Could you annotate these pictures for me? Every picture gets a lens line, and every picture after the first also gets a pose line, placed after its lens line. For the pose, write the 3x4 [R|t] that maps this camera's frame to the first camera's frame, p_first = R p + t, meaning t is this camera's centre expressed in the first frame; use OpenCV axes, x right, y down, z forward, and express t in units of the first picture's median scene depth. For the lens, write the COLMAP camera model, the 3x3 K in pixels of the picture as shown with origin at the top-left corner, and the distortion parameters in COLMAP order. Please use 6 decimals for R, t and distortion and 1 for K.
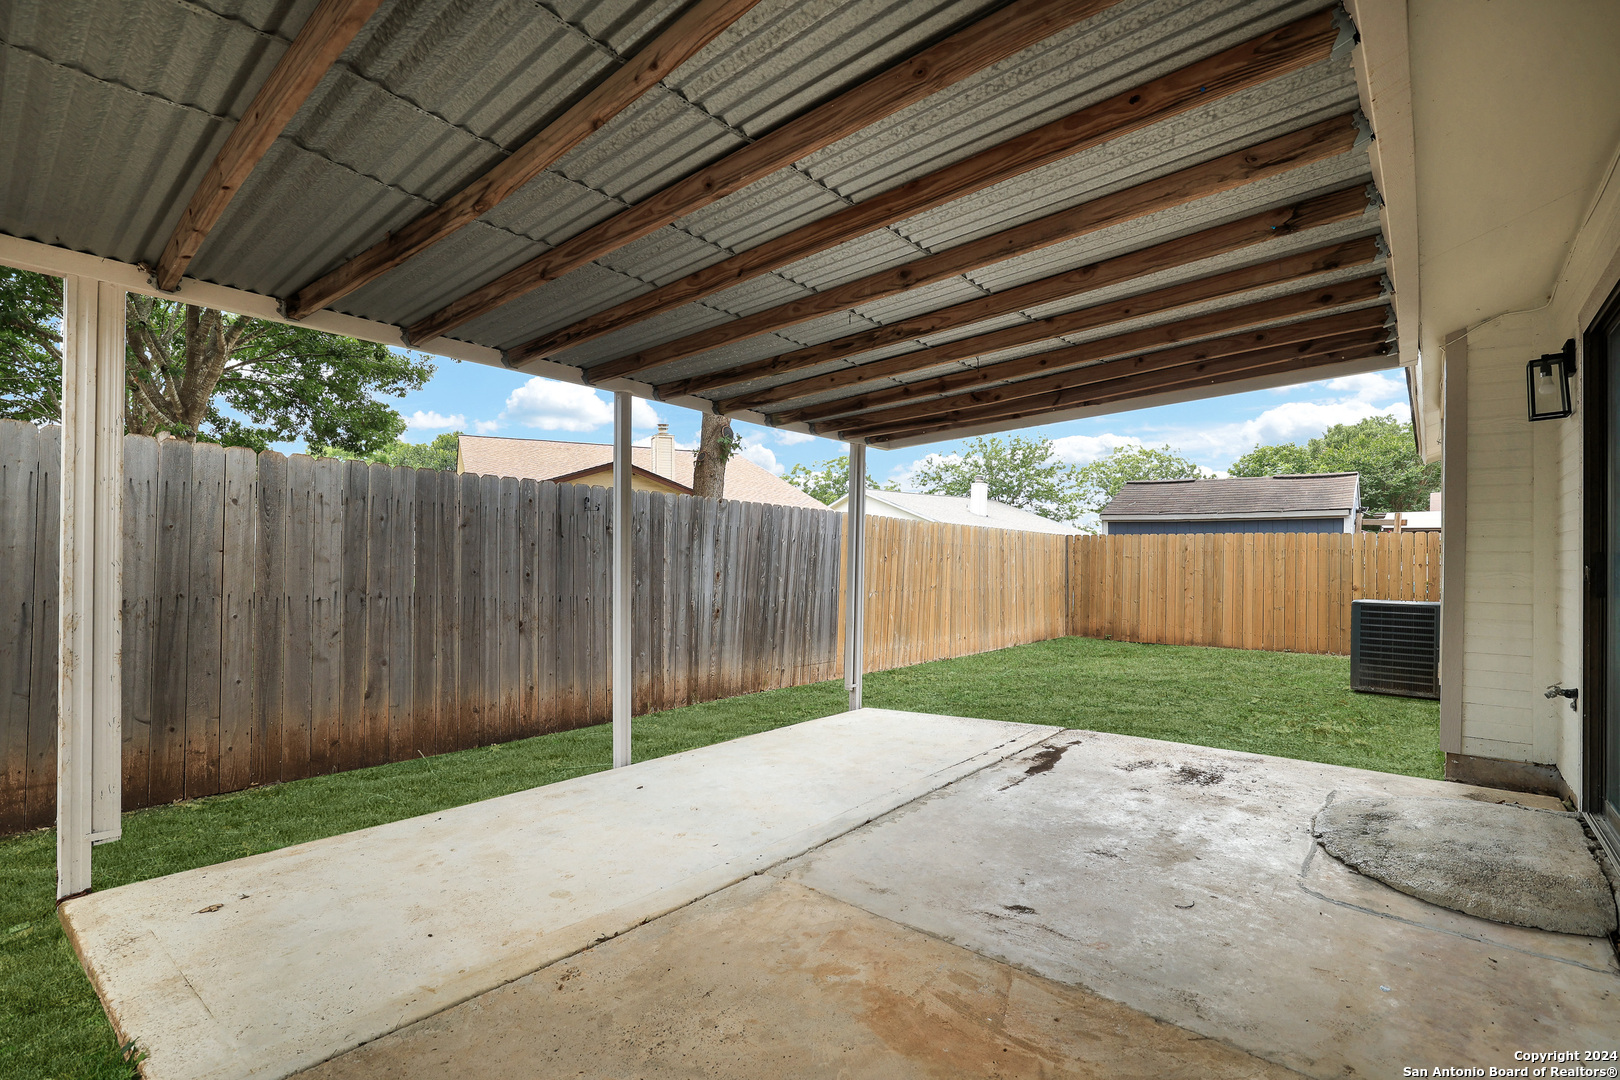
lens RADIAL K [[739.0, 0, 809.3], [0, 739.0, 549.7], [0, 0, 1]] dist [-0.000631, 0.000309]
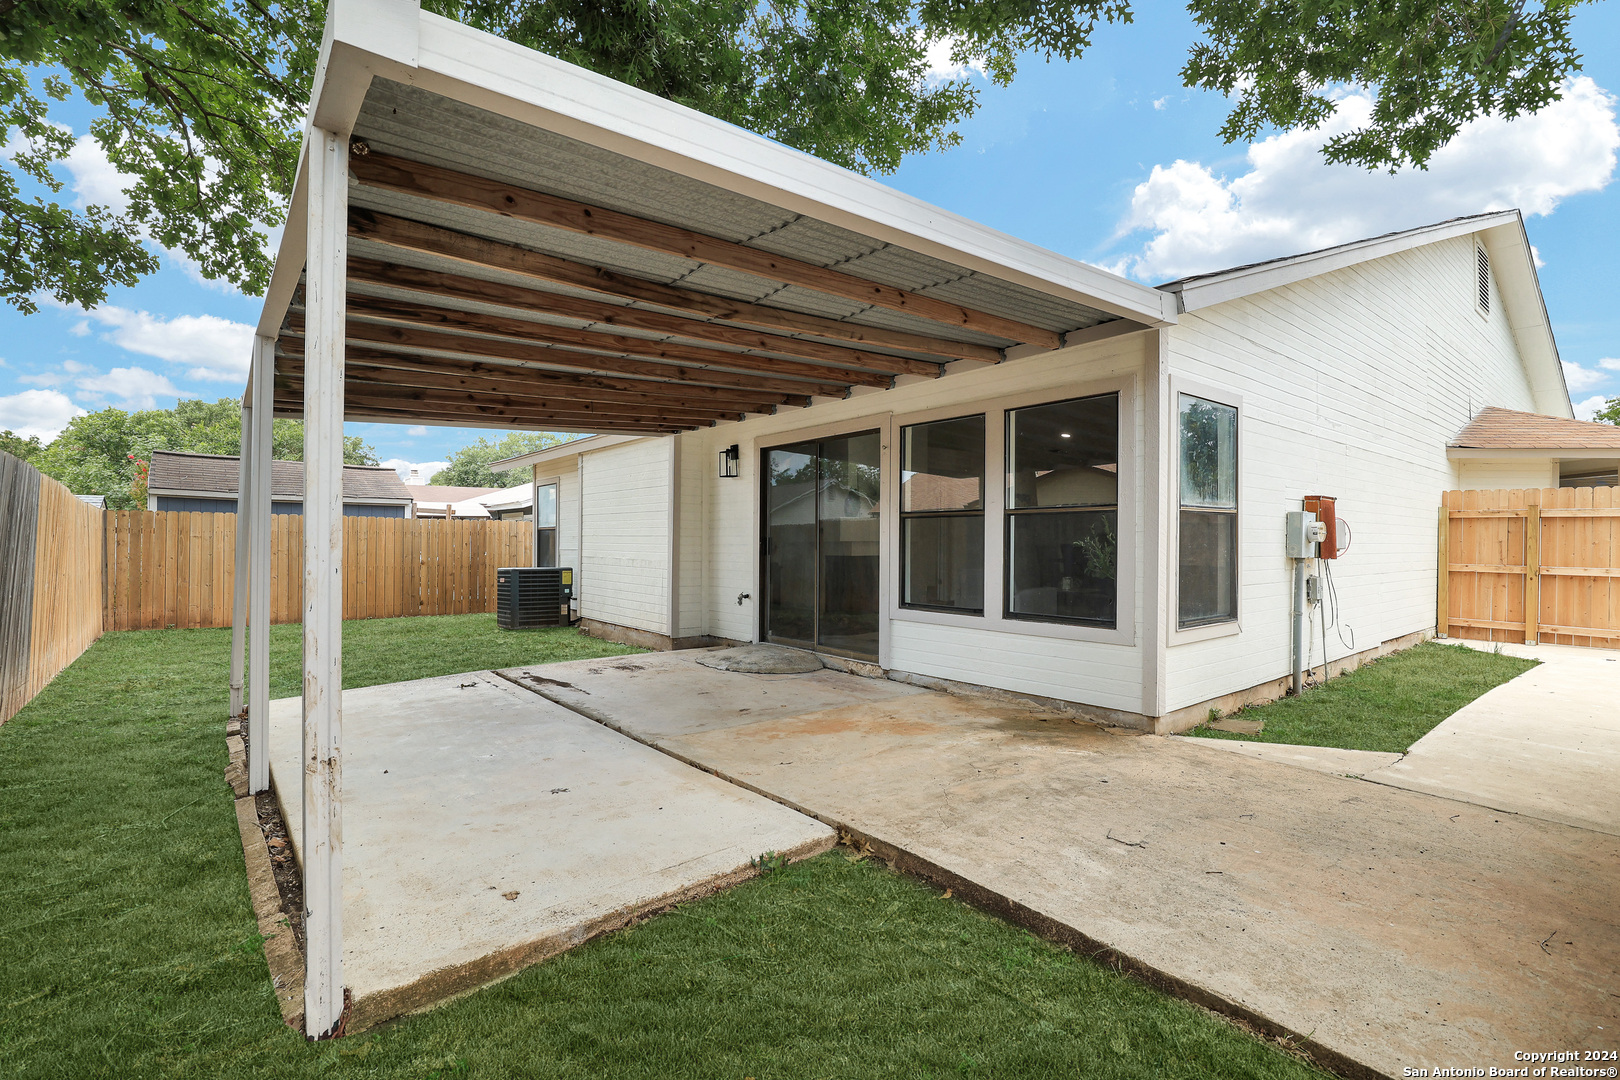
lens RADIAL K [[739.0, 0, 808.3], [0, 739.0, 538.7], [0, 0, 1]] dist [-0.000631, 0.000309]
pose [[0.195656, 0.002785, 0.980669, -0.358487], [-0.012987, 0.999916, -0.000249, 0.003535], [-0.980587, -0.012688, 0.195675, 0.093231]]
